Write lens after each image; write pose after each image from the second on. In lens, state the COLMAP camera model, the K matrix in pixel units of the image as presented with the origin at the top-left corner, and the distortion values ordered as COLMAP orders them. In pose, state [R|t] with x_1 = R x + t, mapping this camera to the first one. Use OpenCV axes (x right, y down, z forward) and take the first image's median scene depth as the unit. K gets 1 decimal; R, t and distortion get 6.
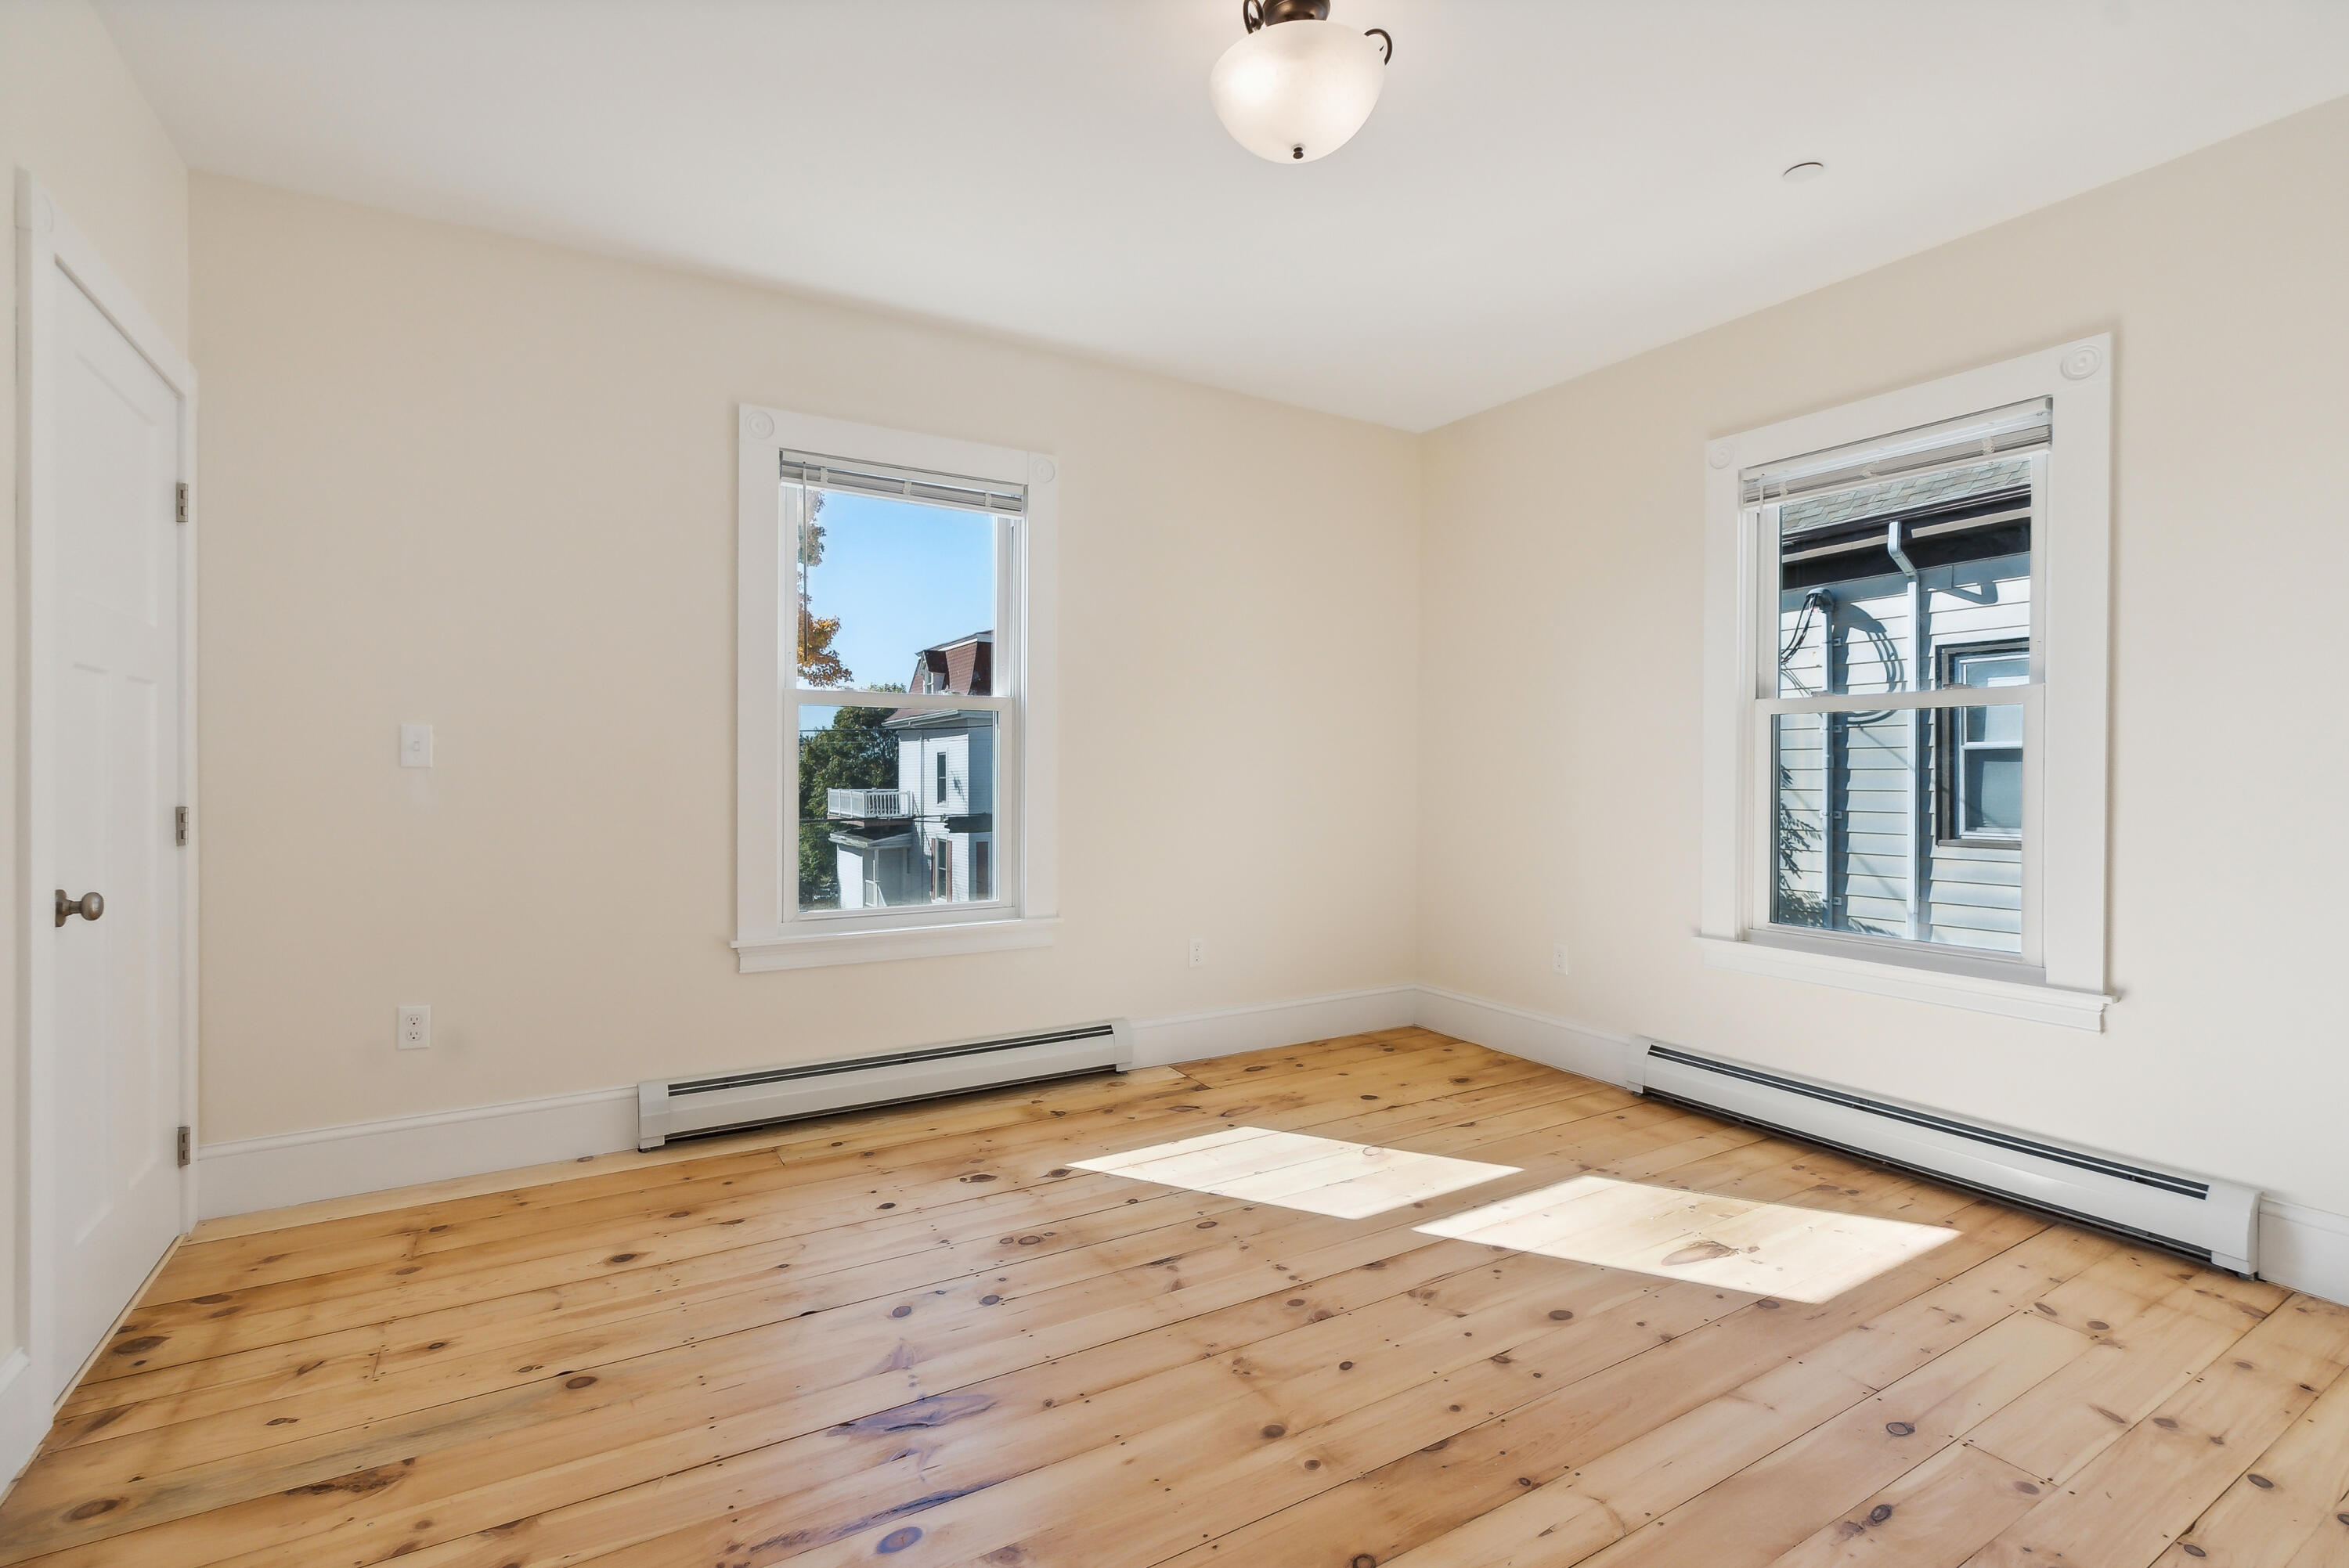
lens RADIAL K [[1077.4, 0, 1171.2], [0, 1077.4, 762.1], [0, 0, 1]] dist [-0.023095, 0.013827]
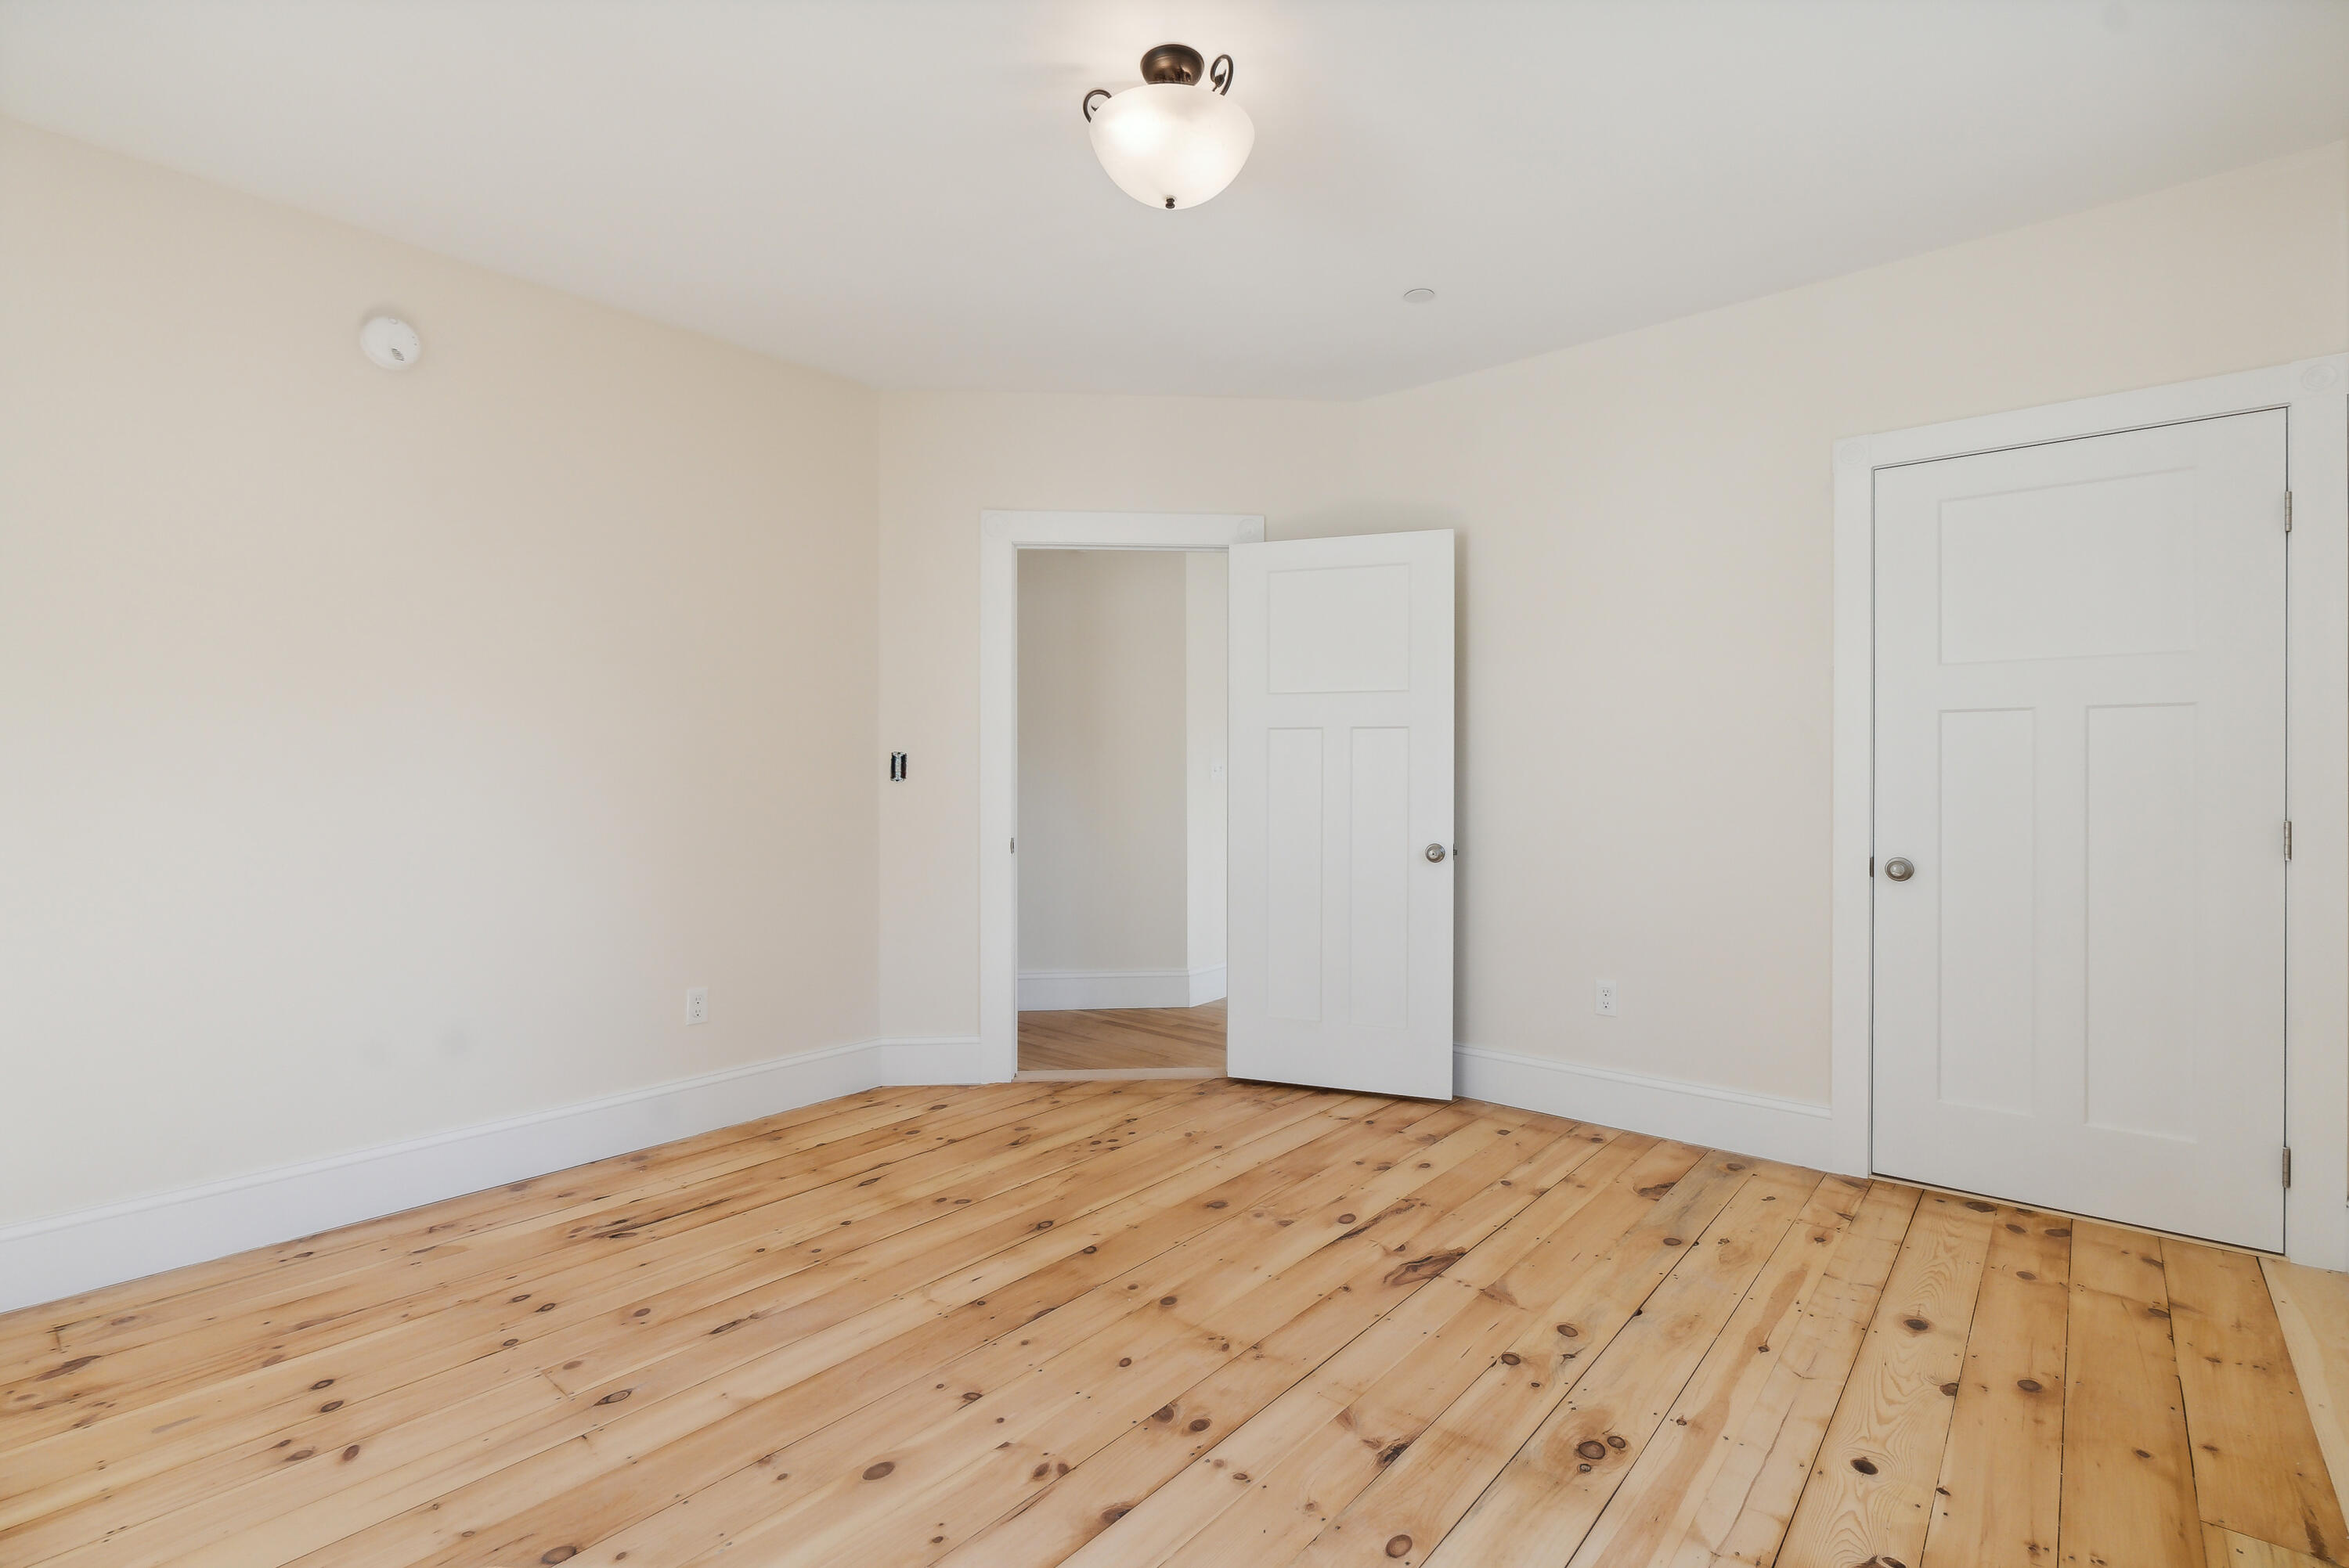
lens RADIAL K [[1077.4, 0, 1171.2], [0, 1077.4, 762.1], [0, 0, 1]] dist [-0.023095, 0.013827]
pose [[-0.948225, -0.006711, -0.317527, 0.443641], [-0.000850, 0.999827, -0.018594, 0.006095], [0.317597, -0.017361, -0.948067, 1.963298]]
